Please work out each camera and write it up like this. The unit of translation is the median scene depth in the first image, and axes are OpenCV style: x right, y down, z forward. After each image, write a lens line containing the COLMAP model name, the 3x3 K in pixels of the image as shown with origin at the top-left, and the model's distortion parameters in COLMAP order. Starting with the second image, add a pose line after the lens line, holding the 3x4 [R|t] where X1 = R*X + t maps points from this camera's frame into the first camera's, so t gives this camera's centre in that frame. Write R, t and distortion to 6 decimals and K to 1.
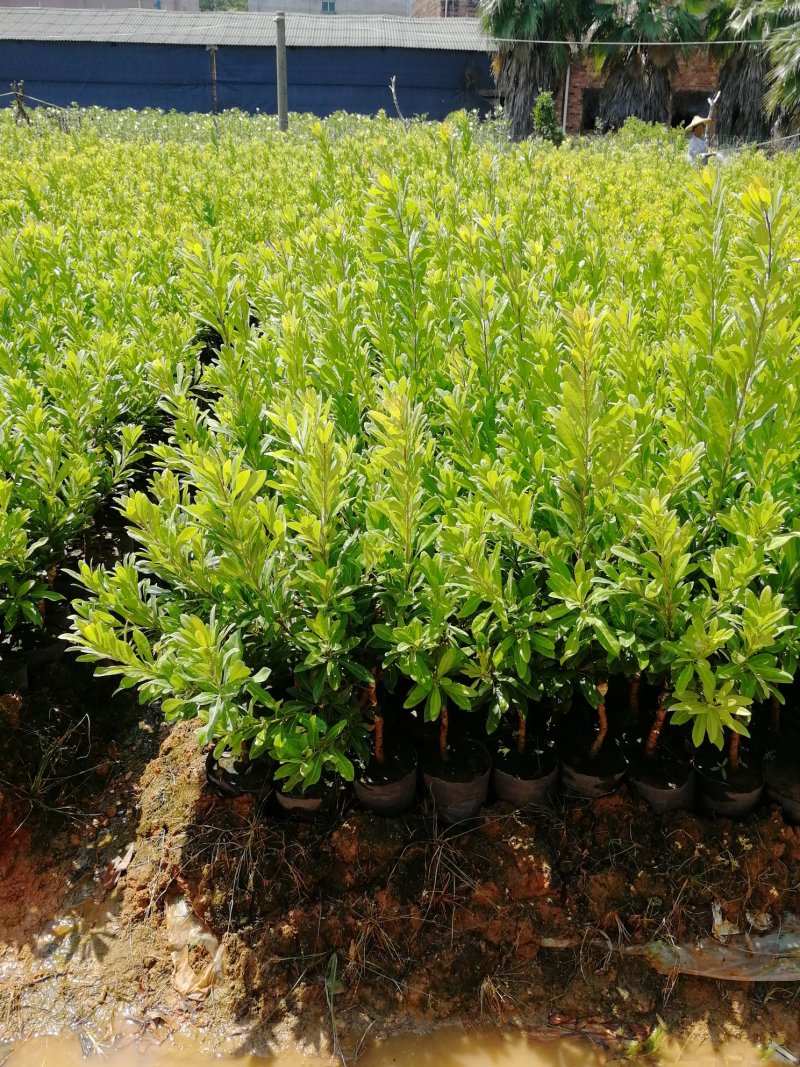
lens RADIAL K [[886.3, 0, 400.0], [0, 886.3, 533.5], [0, 0, 1]] dist [0.010613, -0.007850]
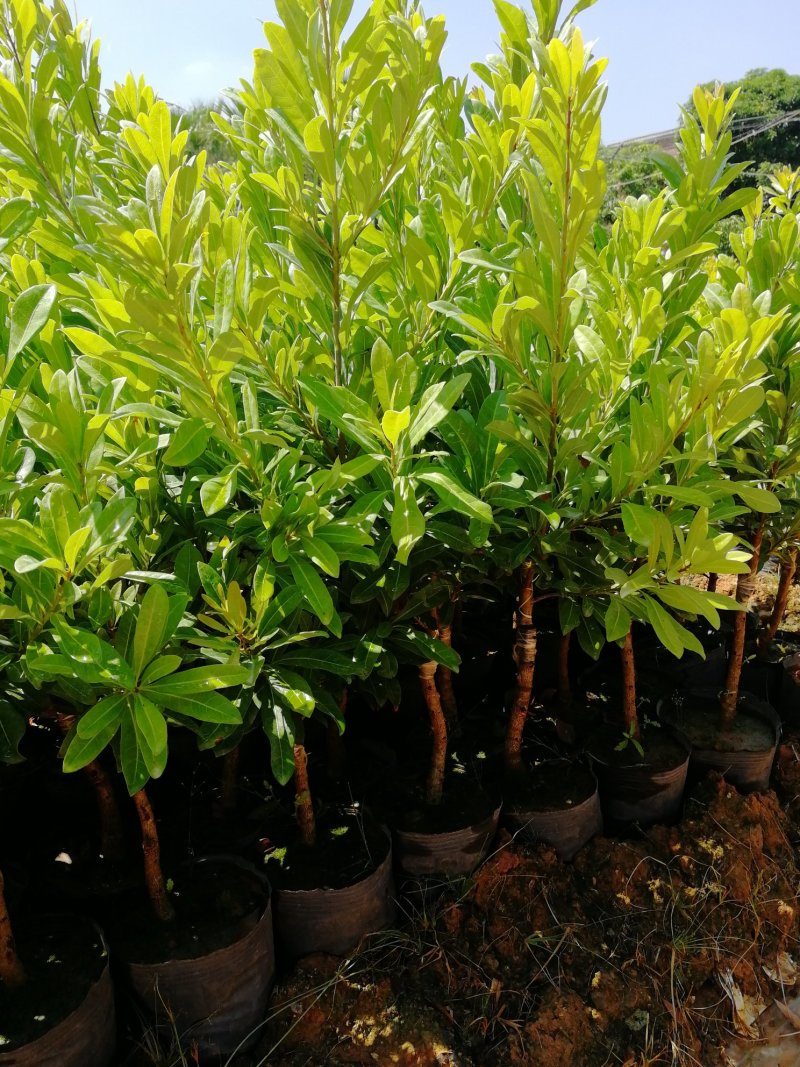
lens RADIAL K [[880.1, 0, 401.7], [0, 880.1, 529.1], [0, 0, 1]] dist [0.010097, -0.006893]
pose [[0.852231, -0.188376, 0.488075, -0.028822], [0.278959, 0.952860, -0.119328, 0.158968], [-0.442588, 0.237848, 0.864606, 0.532439]]
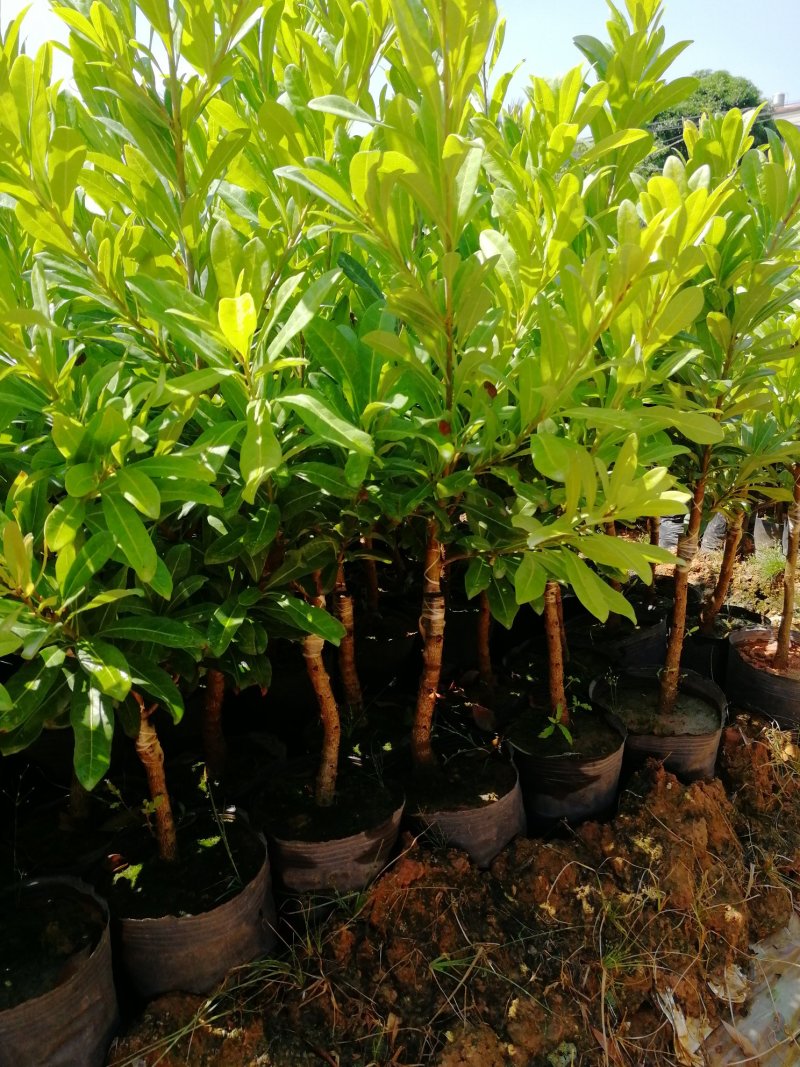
lens RADIAL K [[886.3, 0, 400.0], [0, 886.3, 533.5], [0, 0, 1]] dist [0.010613, -0.007850]
pose [[0.822843, -0.203374, 0.530630, 0.038326], [0.296535, 0.950221, -0.095643, 0.182692], [-0.484764, 0.236050, 0.842190, 0.593301]]
